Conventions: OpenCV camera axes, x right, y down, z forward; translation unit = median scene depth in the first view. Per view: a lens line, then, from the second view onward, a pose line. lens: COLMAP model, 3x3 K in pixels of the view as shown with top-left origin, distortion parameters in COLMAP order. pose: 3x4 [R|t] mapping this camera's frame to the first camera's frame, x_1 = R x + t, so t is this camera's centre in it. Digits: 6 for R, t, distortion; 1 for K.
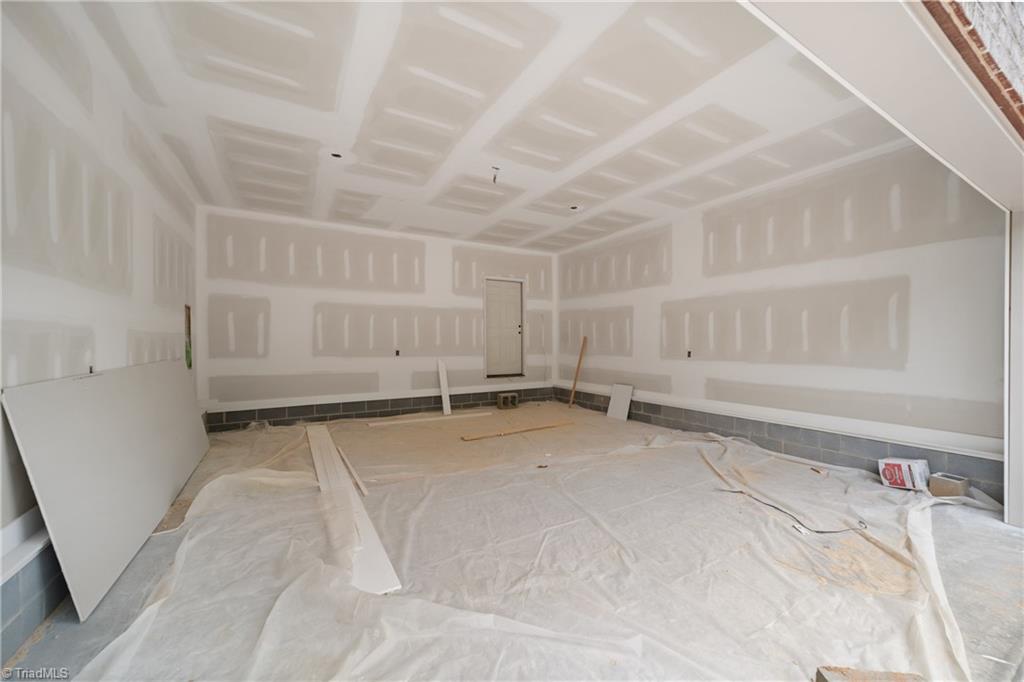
lens RADIAL K [[393.2, 0, 513.9], [0, 393.2, 343.4], [0, 0, 1]] dist [0.000334, 0.000001]
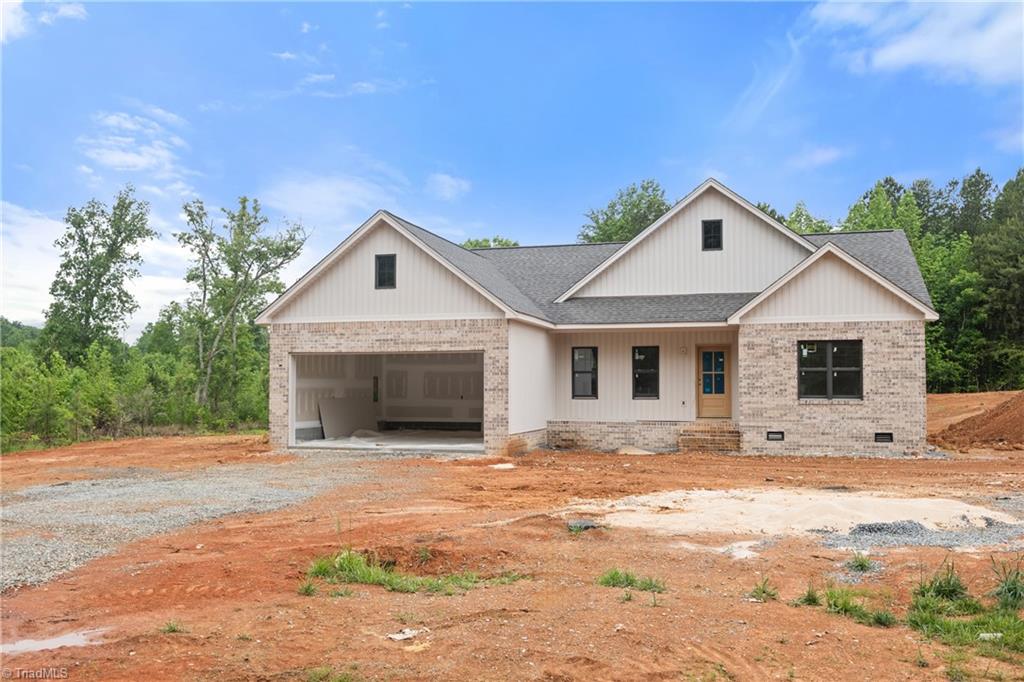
lens RADIAL K [[919.8, 0, 512.2], [0, 919.8, 341.1], [0, 0, 1]] dist [-0.000069, -0.000251]
pose [[0.685214, -0.037117, -0.727395, 3.487833], [-0.003043, 0.998546, -0.053820, -0.005789], [0.728335, 0.039092, 0.684105, -2.061521]]
